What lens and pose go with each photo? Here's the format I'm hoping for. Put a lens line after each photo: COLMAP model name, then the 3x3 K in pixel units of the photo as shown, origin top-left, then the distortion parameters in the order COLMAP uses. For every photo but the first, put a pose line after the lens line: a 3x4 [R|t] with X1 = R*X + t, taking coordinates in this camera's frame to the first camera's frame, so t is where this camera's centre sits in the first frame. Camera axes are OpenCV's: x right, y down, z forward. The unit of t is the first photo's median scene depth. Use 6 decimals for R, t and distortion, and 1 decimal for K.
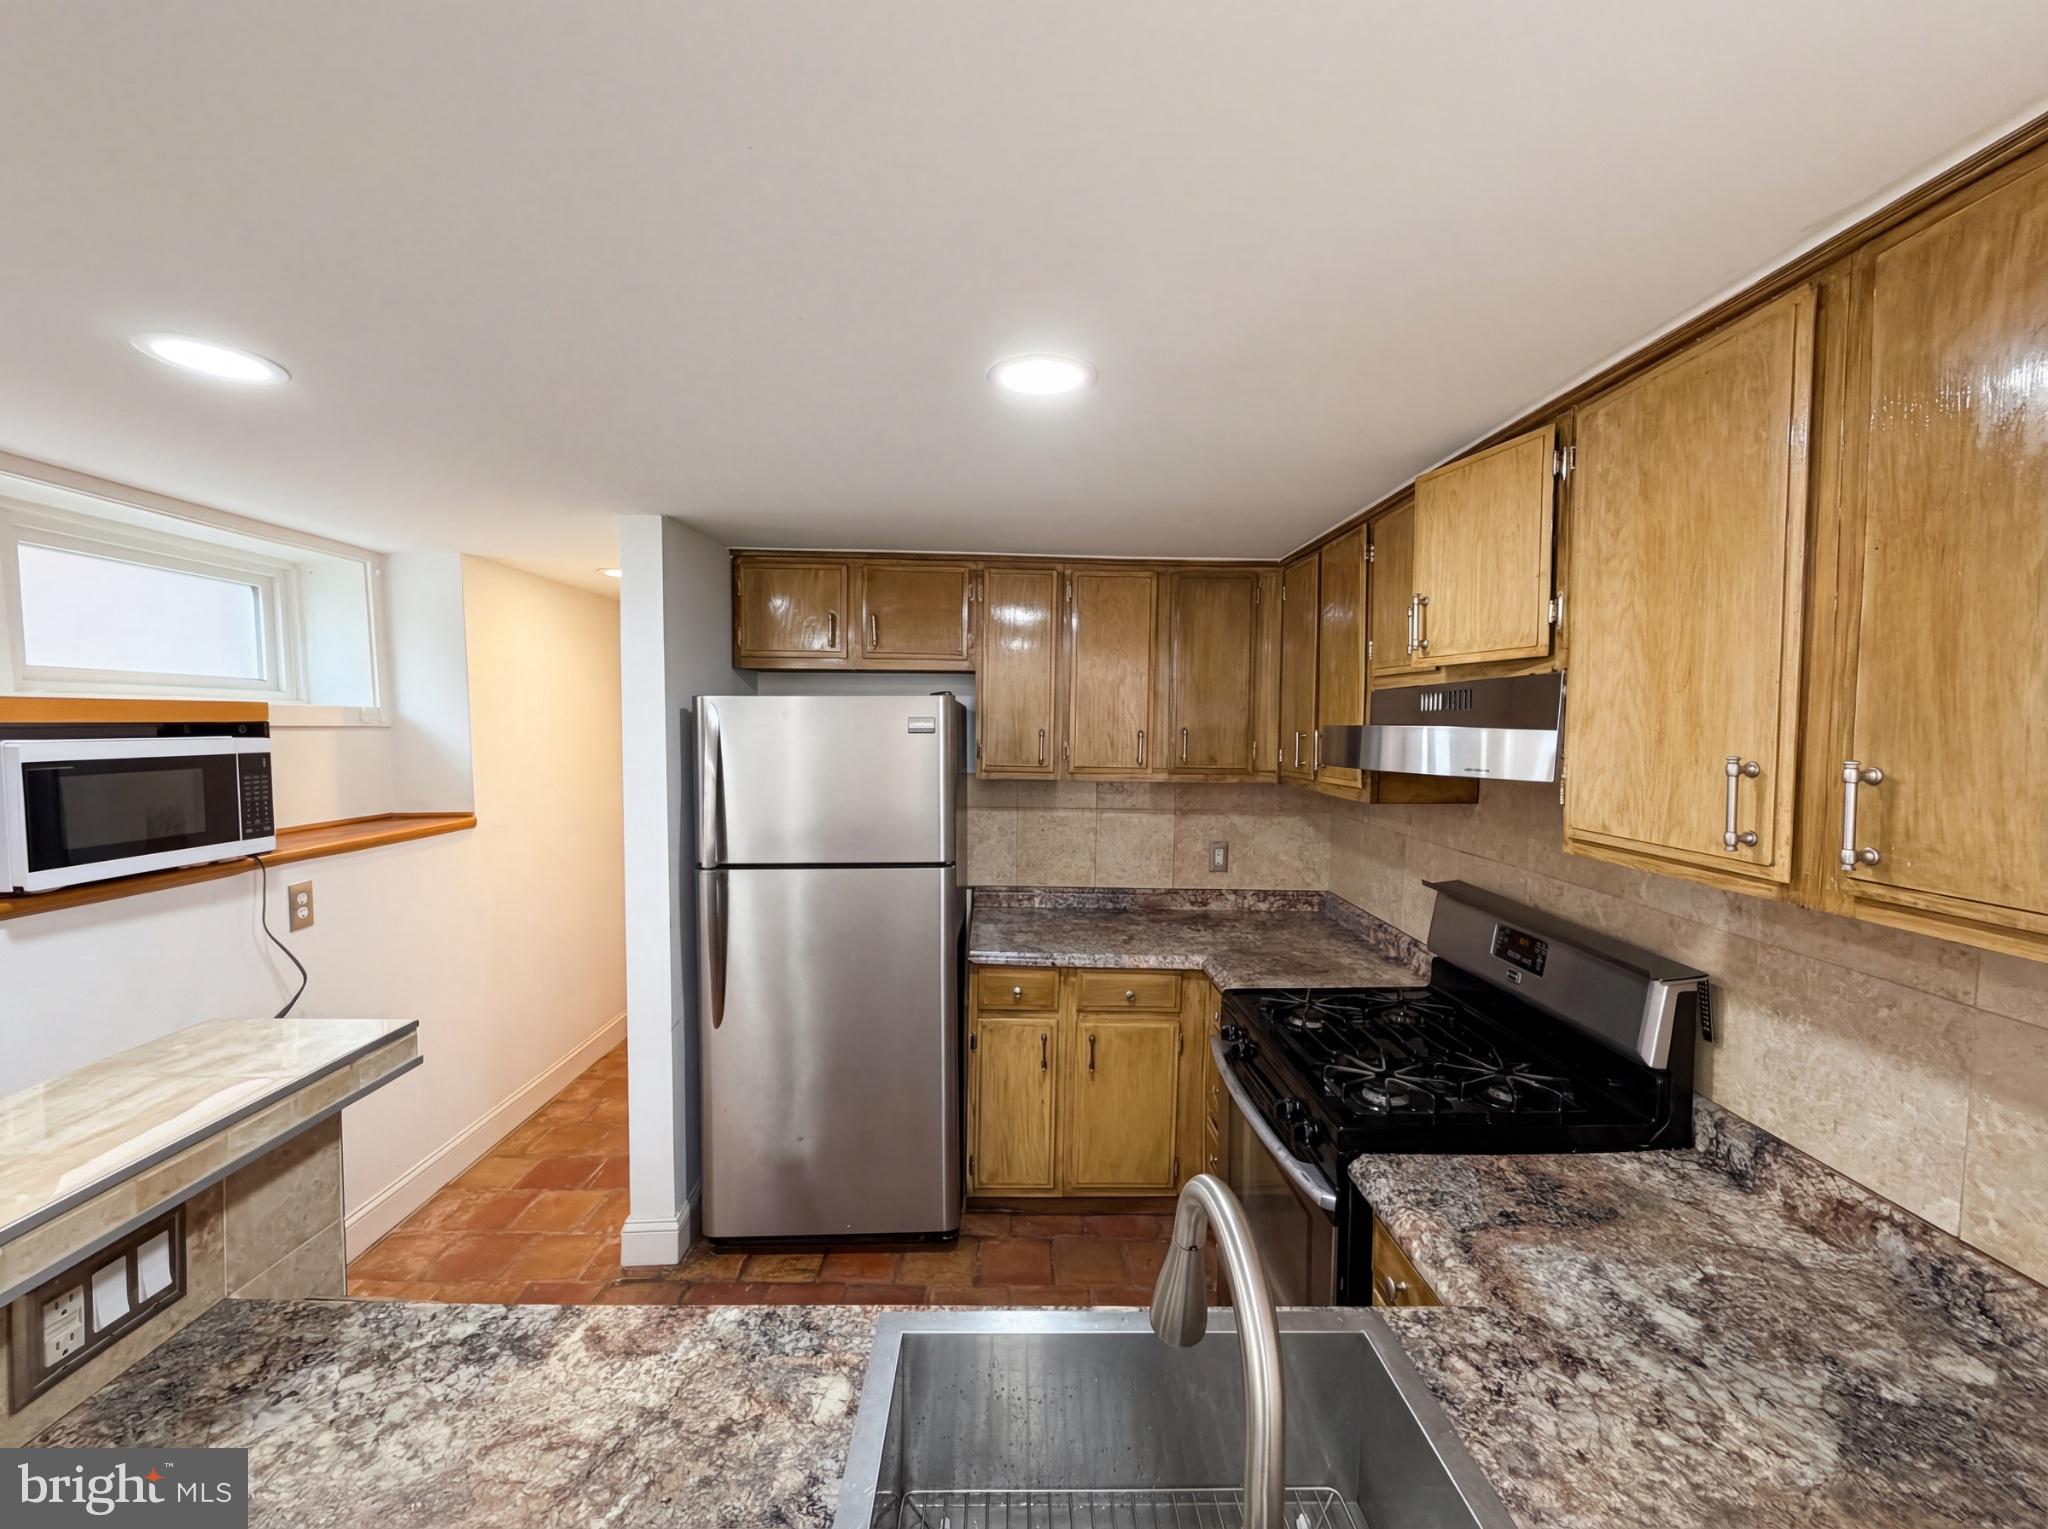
lens RADIAL K [[817.9, 0, 1024.0], [0, 817.9, 764.5], [0, 0, 1]] dist [0.000233, -0.000093]
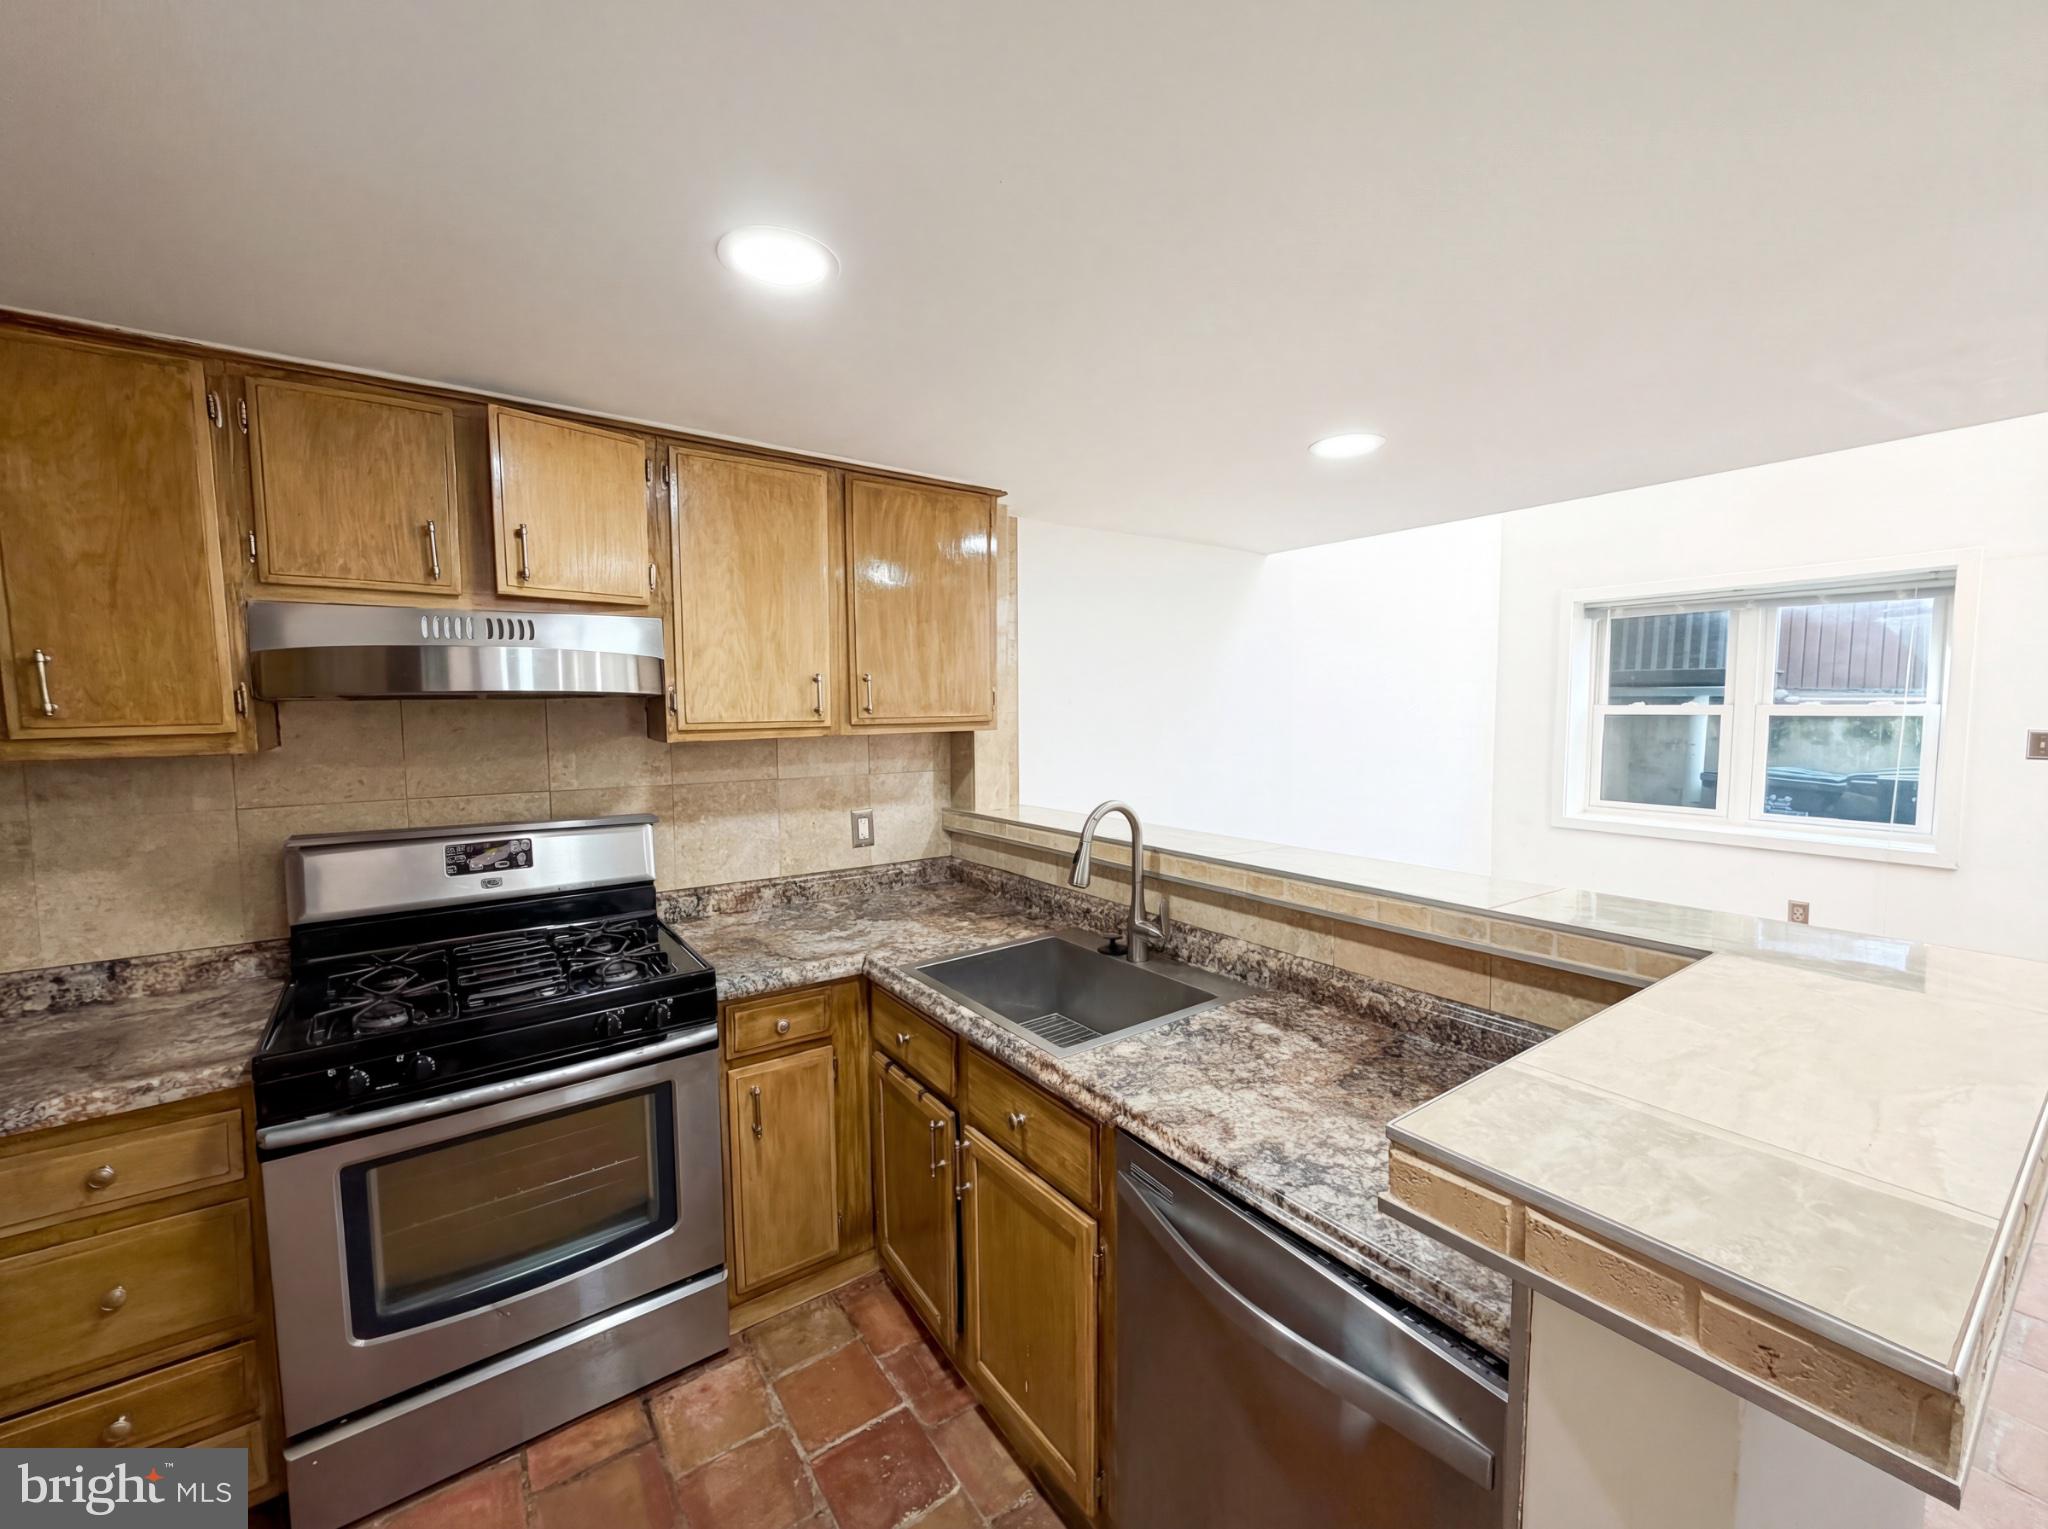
lens RADIAL K [[817.9, 0, 1024.0], [0, 817.9, 764.5], [0, 0, 1]] dist [0.000233, -0.000093]
pose [[-0.568472, -0.067778, 0.819906, -1.186638], [0.045683, 0.992463, 0.113716, 0.011032], [-0.821434, 0.102100, -0.561090, 1.694910]]
